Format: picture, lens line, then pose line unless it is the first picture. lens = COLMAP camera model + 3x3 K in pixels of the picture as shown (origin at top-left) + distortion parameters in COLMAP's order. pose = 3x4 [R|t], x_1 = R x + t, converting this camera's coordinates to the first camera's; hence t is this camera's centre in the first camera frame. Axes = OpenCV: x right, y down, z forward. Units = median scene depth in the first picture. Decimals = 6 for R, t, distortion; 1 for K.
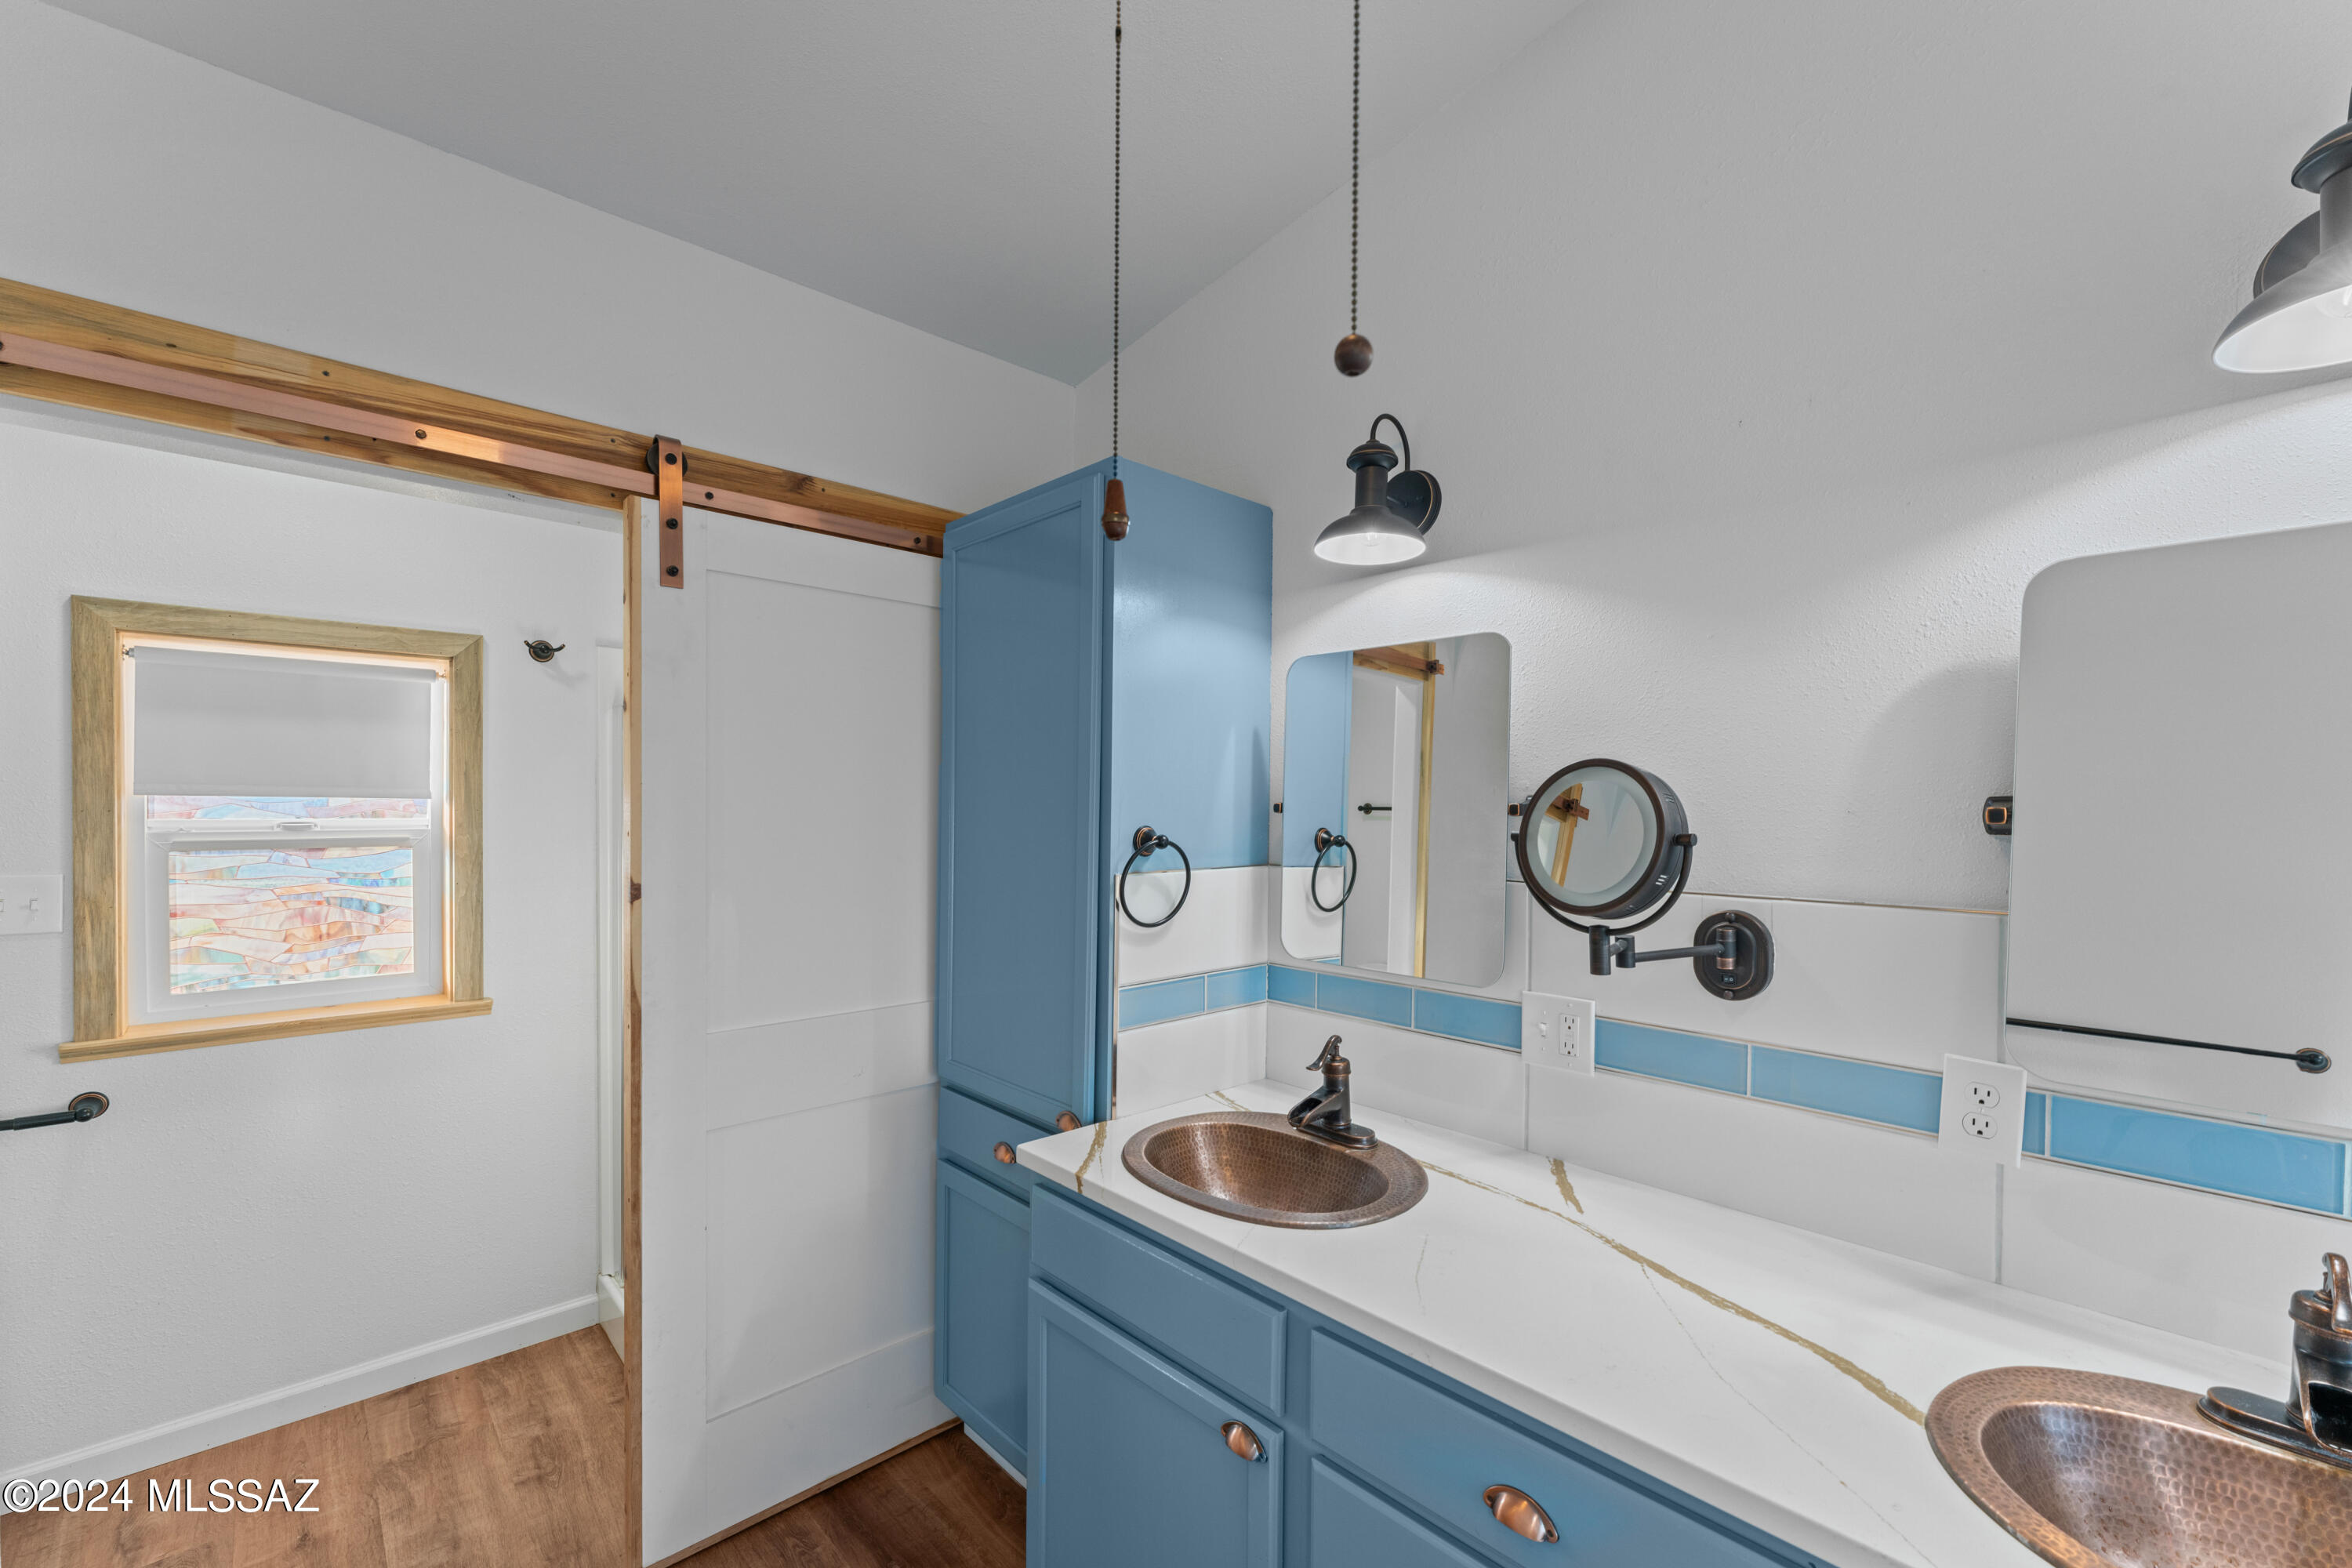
lens RADIAL K [[967.4, 0, 1168.2], [0, 967.4, 797.3], [0, 0, 1]] dist [-0.000687, -0.000058]
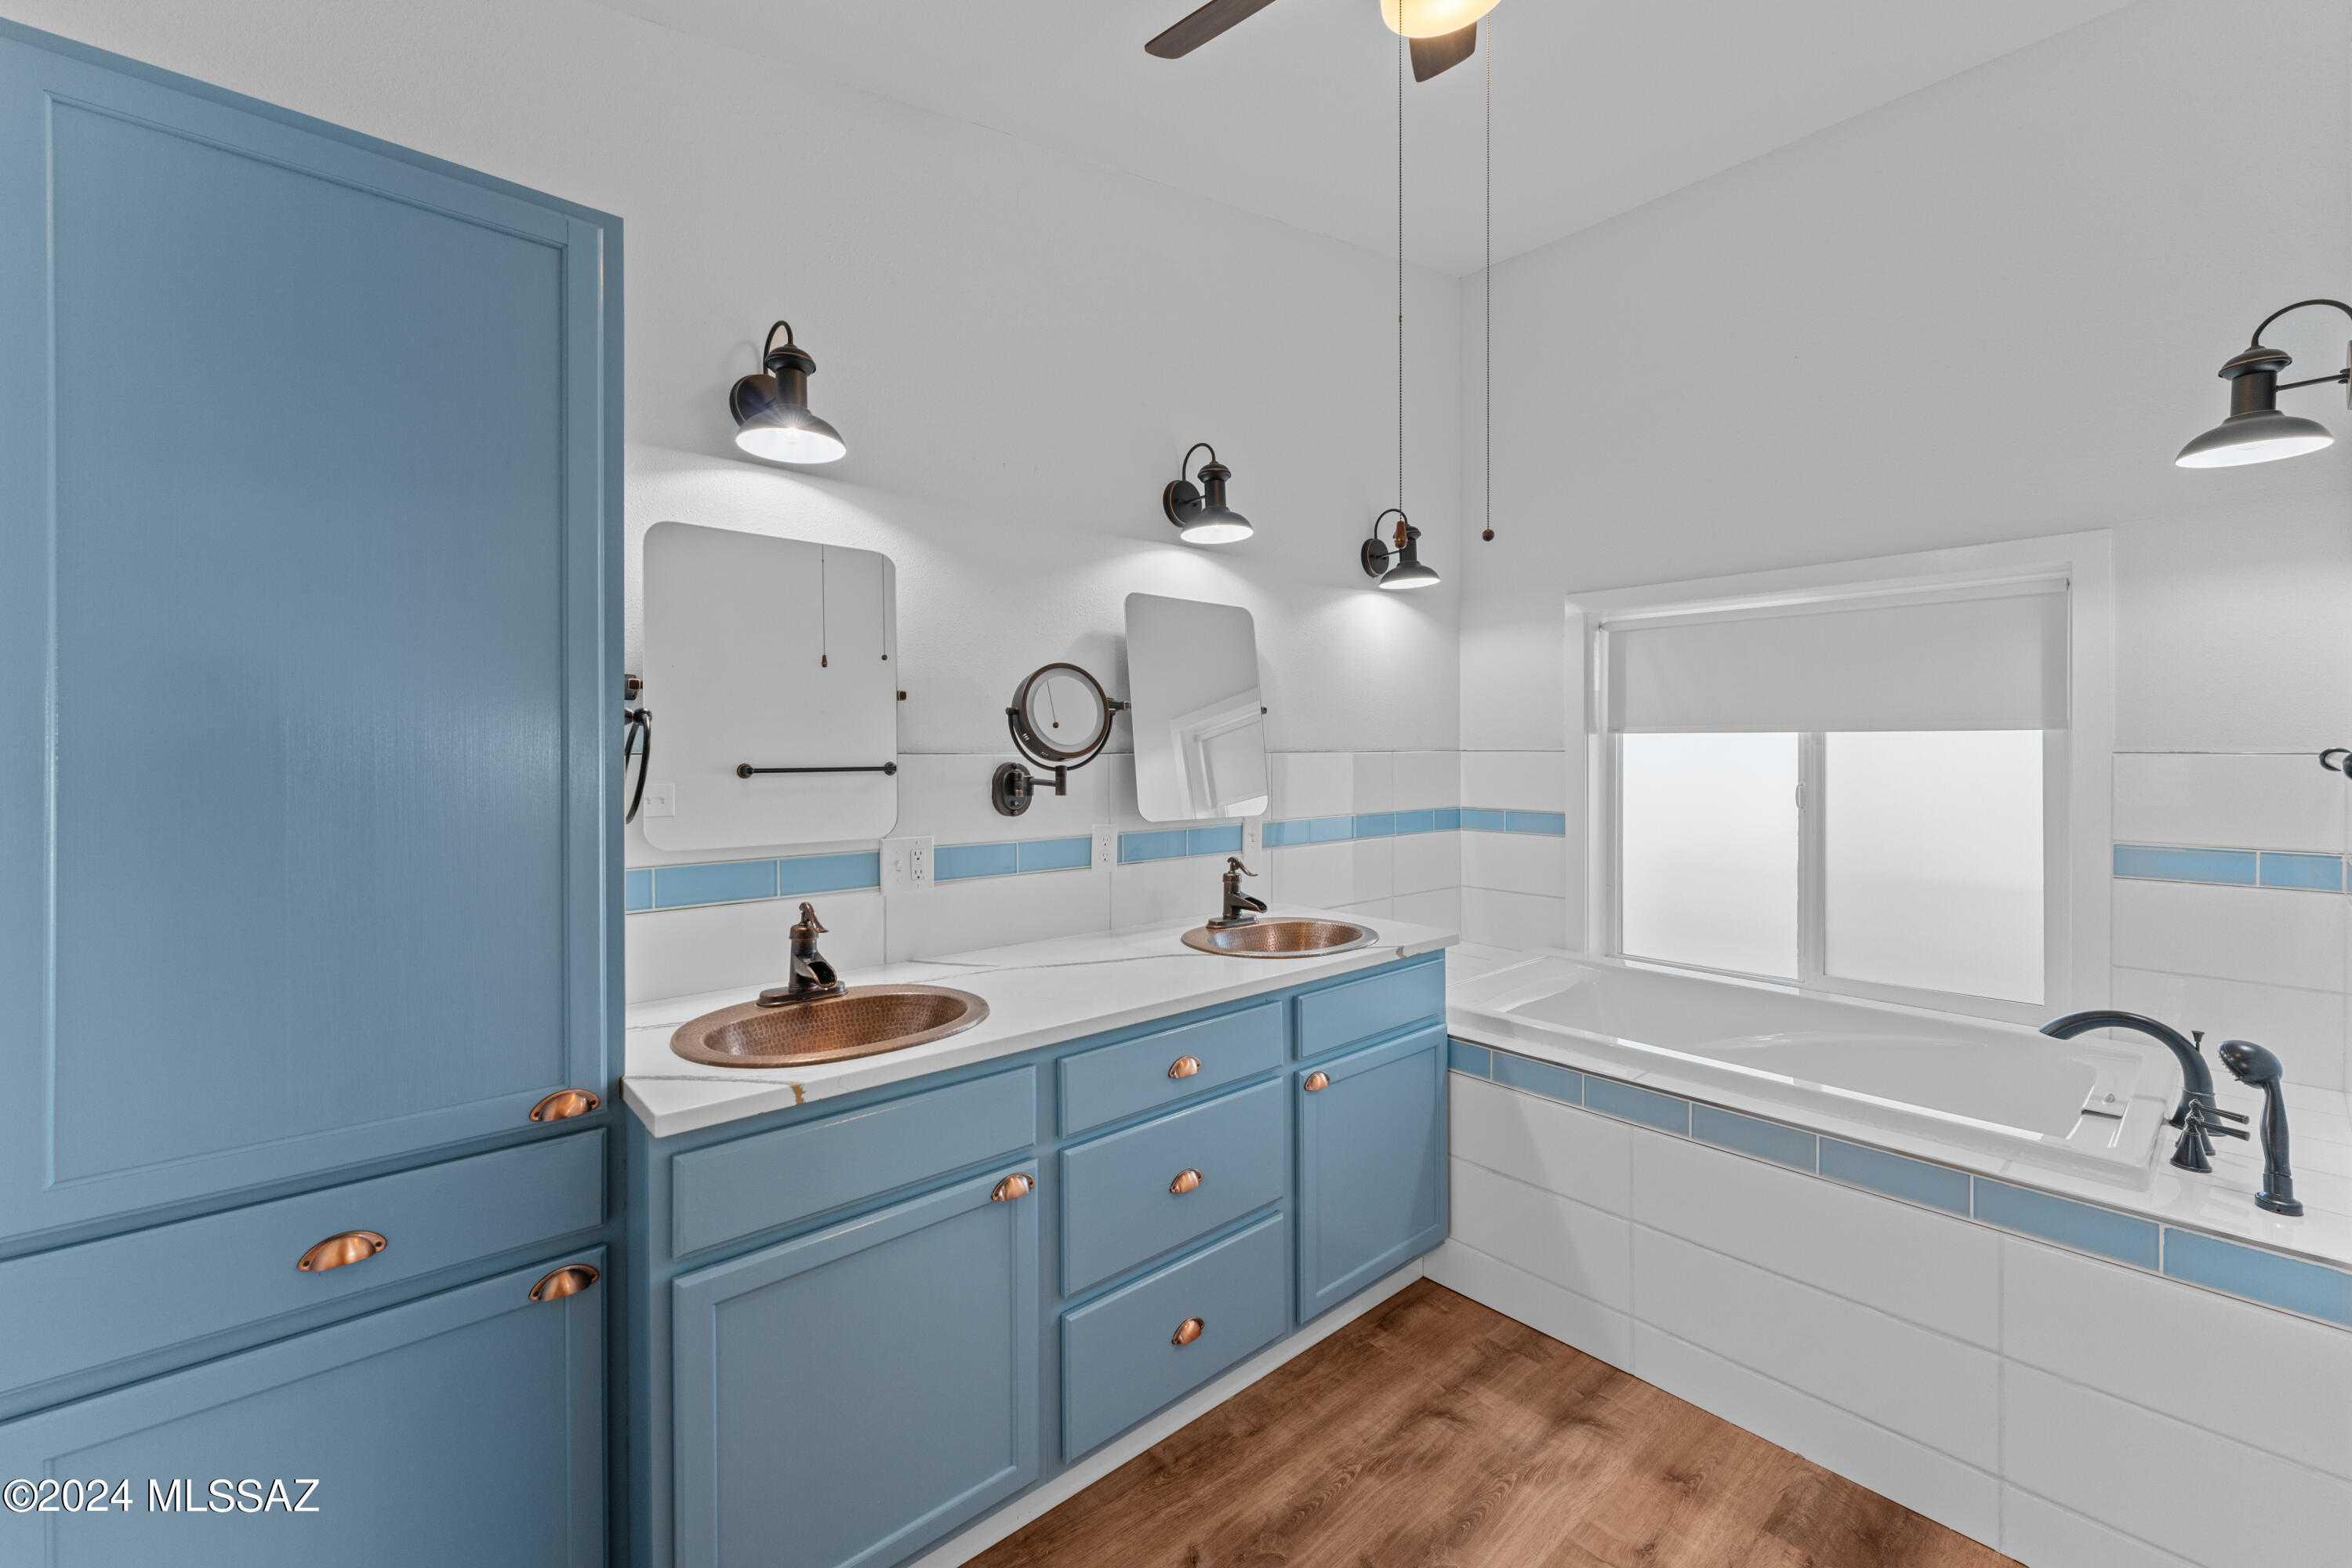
lens RADIAL K [[962.9, 0, 1162.2], [0, 962.9, 745.6], [0, 0, 1]] dist [0.000202, 0.000185]
pose [[0.034186, -0.004704, 0.999404, -1.057479], [-0.012364, 0.999910, 0.005129, 0.076976], [-0.999339, -0.012531, 0.034125, 0.699422]]
